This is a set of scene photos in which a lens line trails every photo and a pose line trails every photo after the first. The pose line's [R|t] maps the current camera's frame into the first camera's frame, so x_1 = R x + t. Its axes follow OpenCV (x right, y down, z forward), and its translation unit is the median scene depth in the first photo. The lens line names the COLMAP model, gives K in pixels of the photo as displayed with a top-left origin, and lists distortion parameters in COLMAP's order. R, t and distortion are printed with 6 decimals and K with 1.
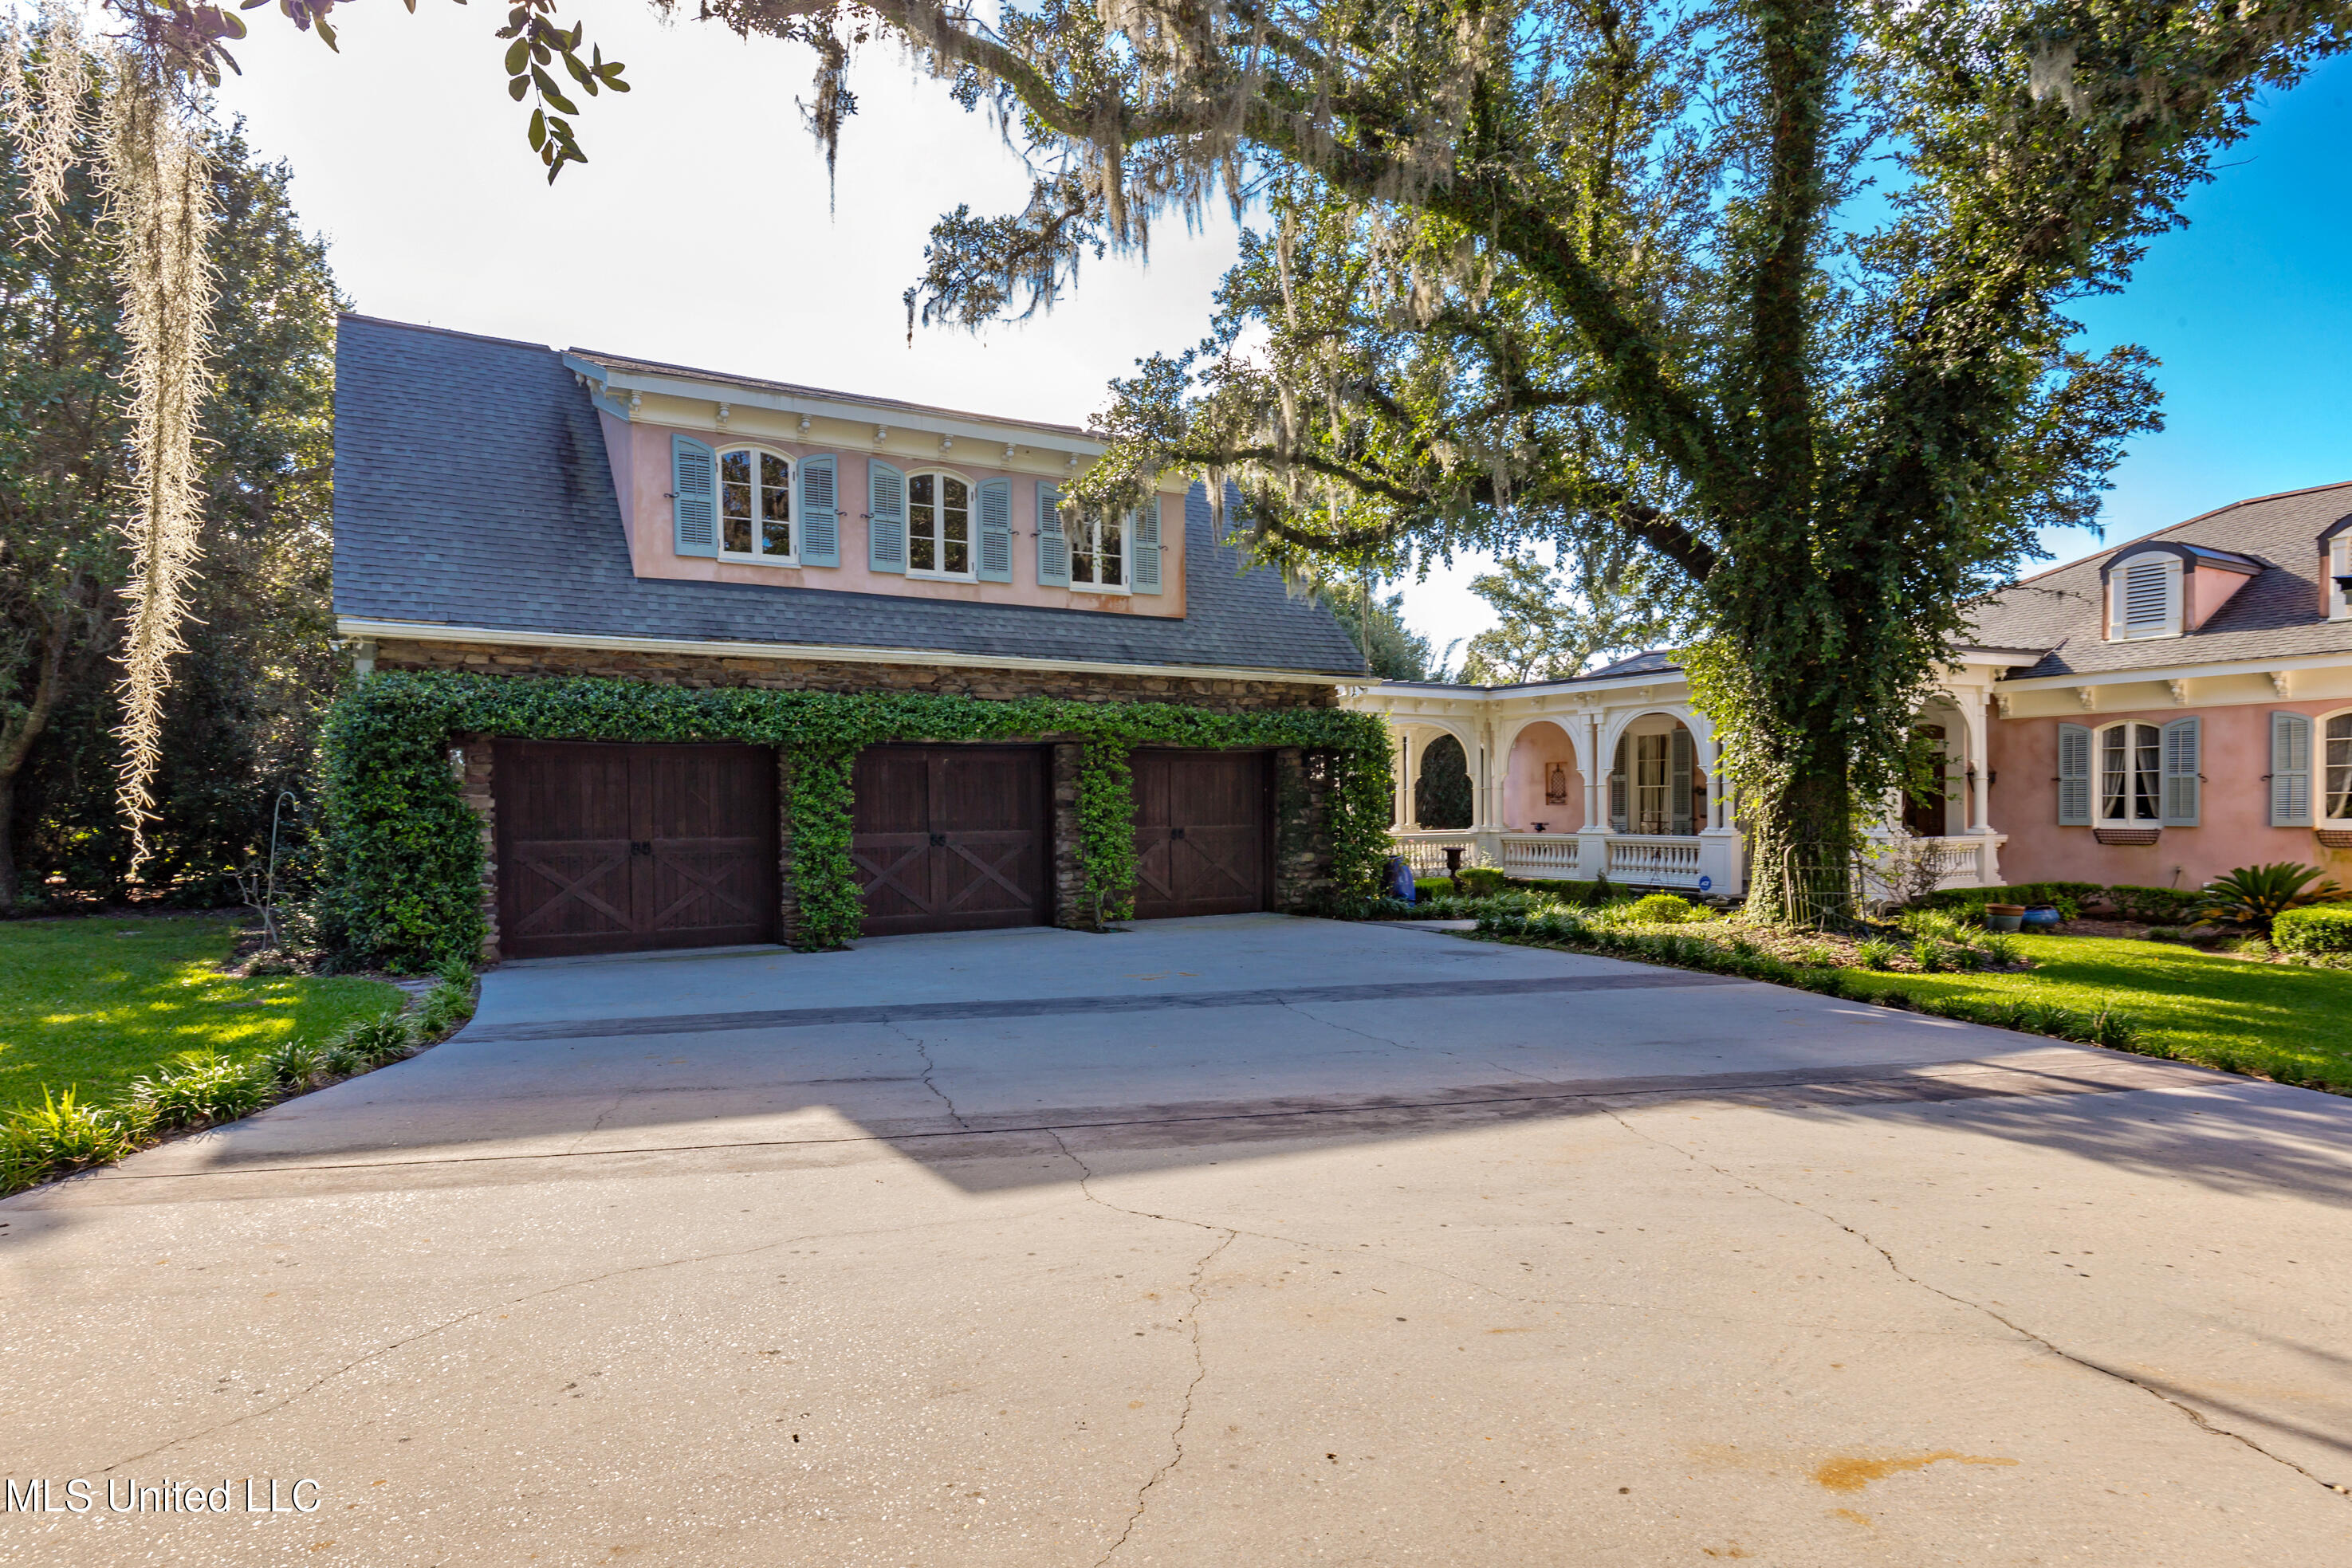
lens RADIAL K [[1313.1, 0, 1167.7], [0, 1313.1, 808.2], [0, 0, 1]] dist [0.000166, -0.000003]
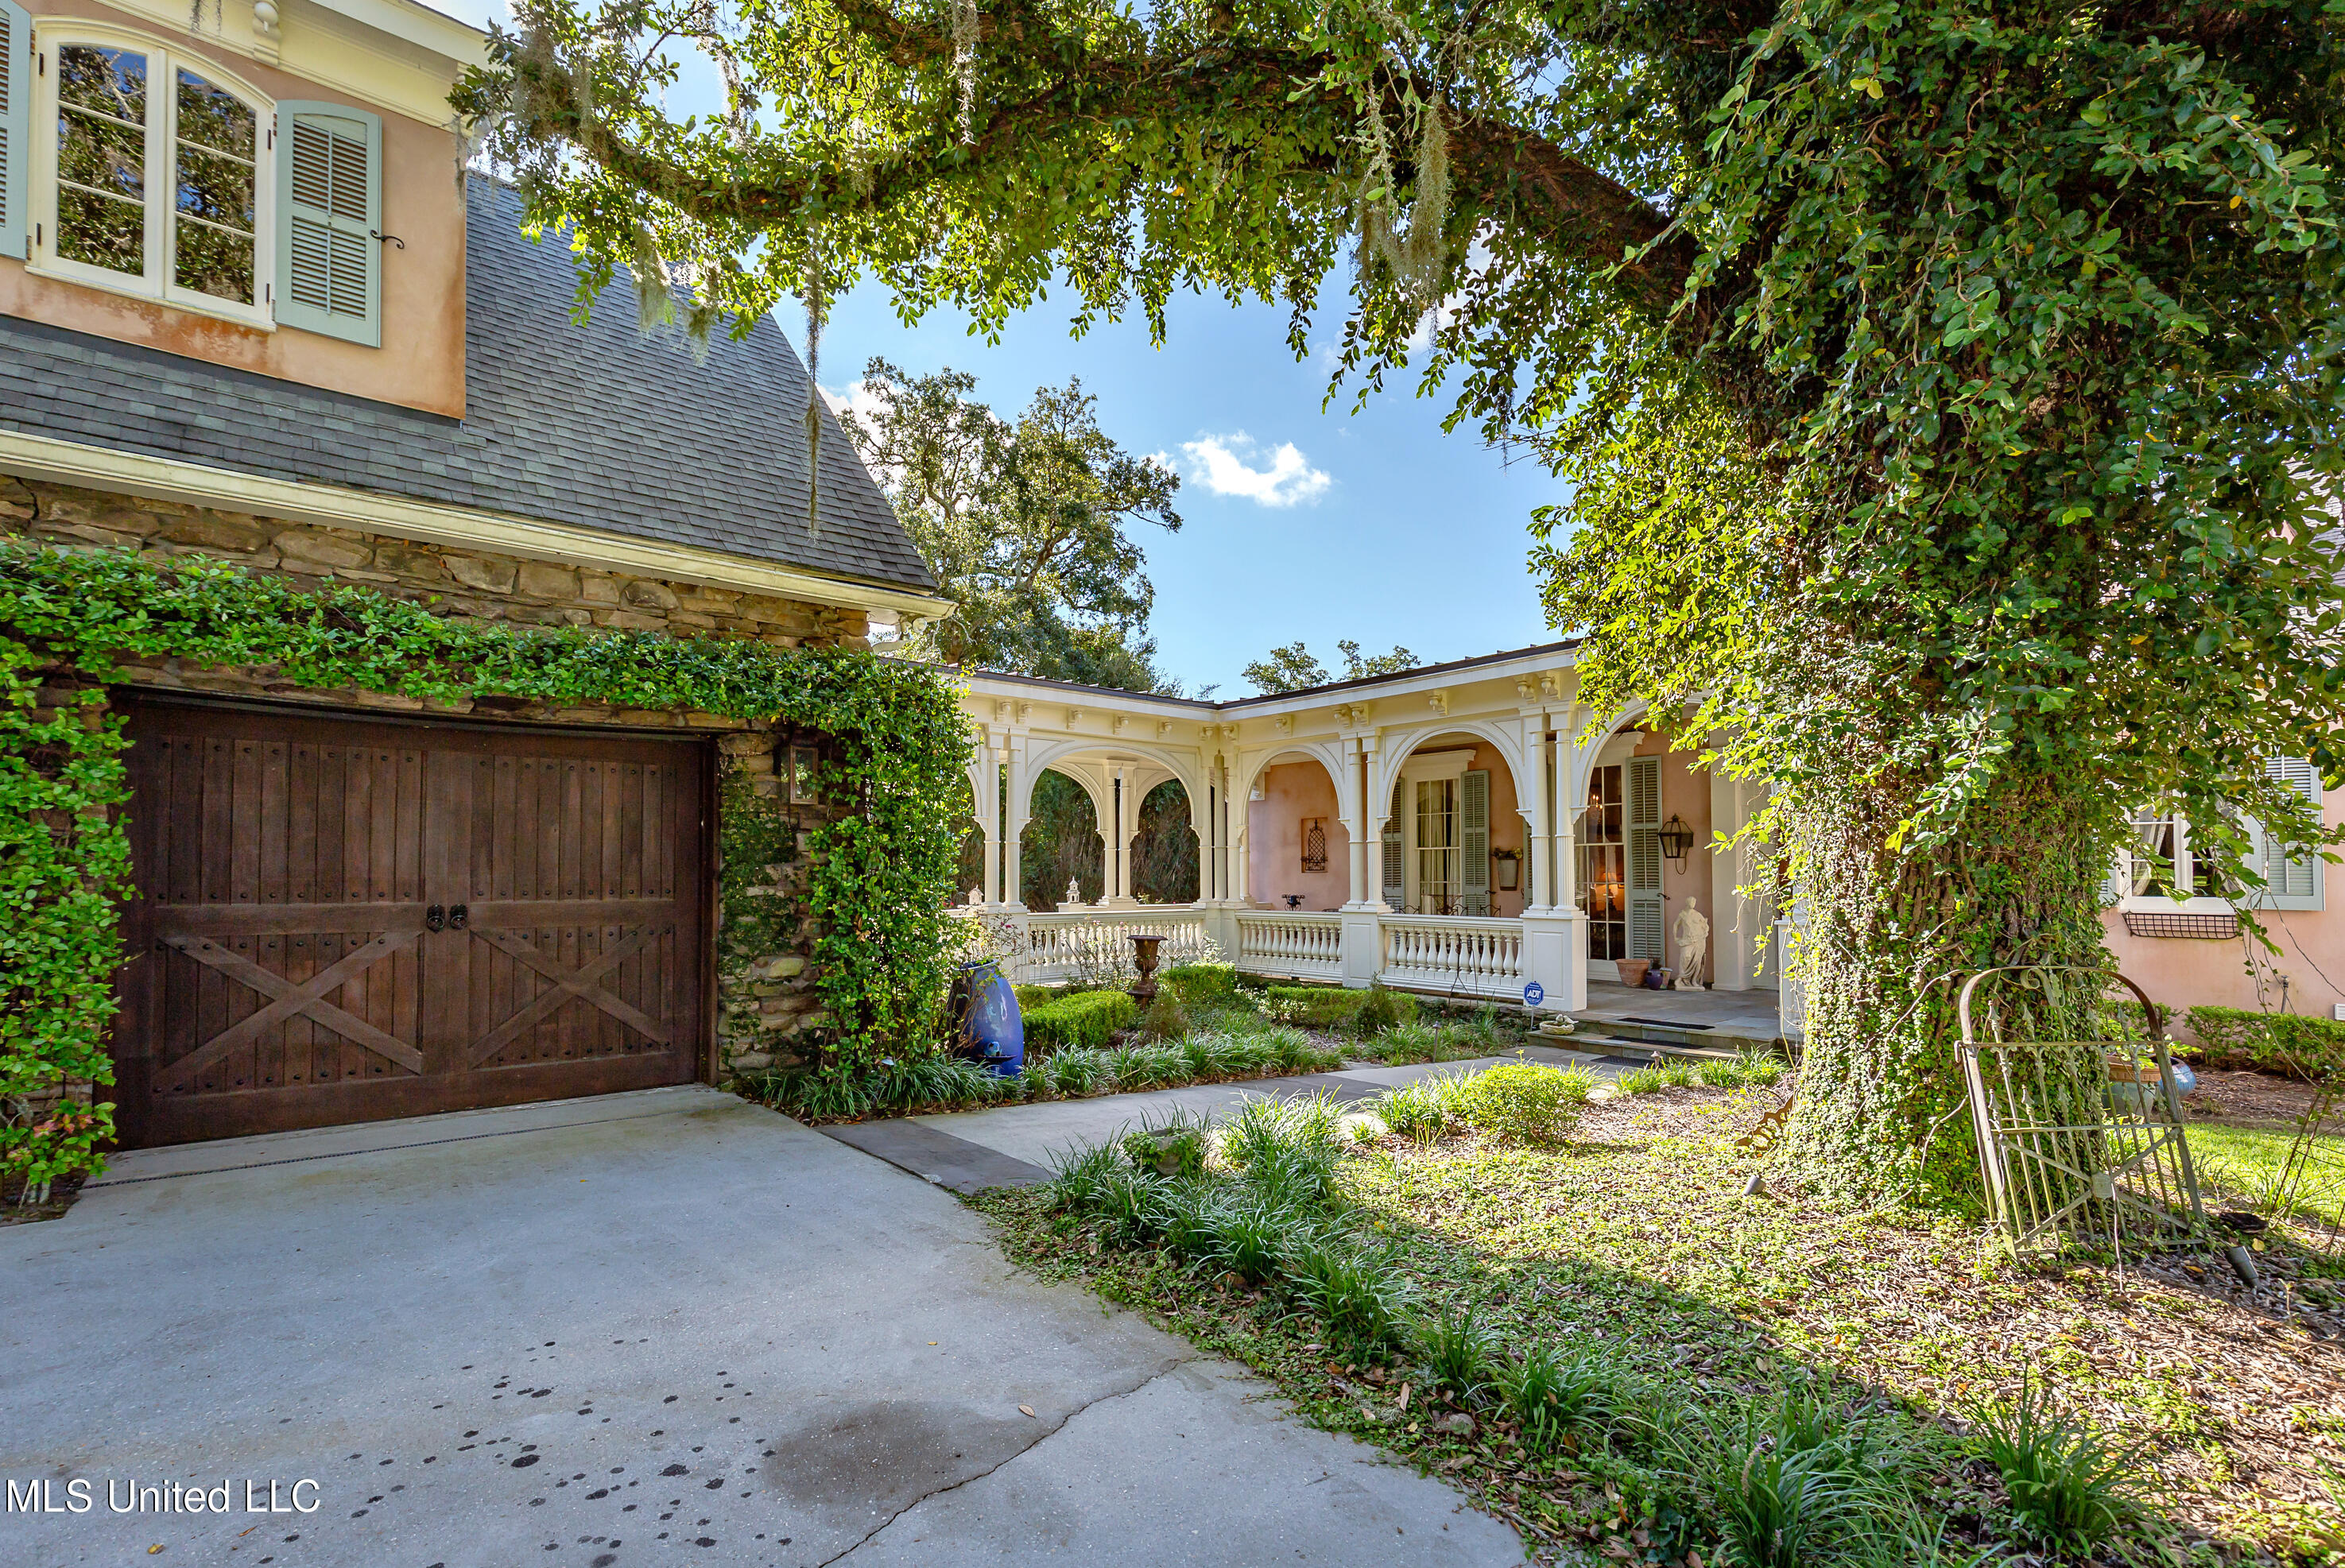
lens RADIAL K [[1083.8, 0, 1172.5], [0, 1083.8, 784.0], [0, 0, 1]] dist [0.003994, -0.000865]
pose [[0.989234, 0.021565, 0.144743, 0.156045], [-0.008555, 0.995913, -0.089912, 0.004718], [-0.146090, 0.087706, 0.985376, 0.494033]]
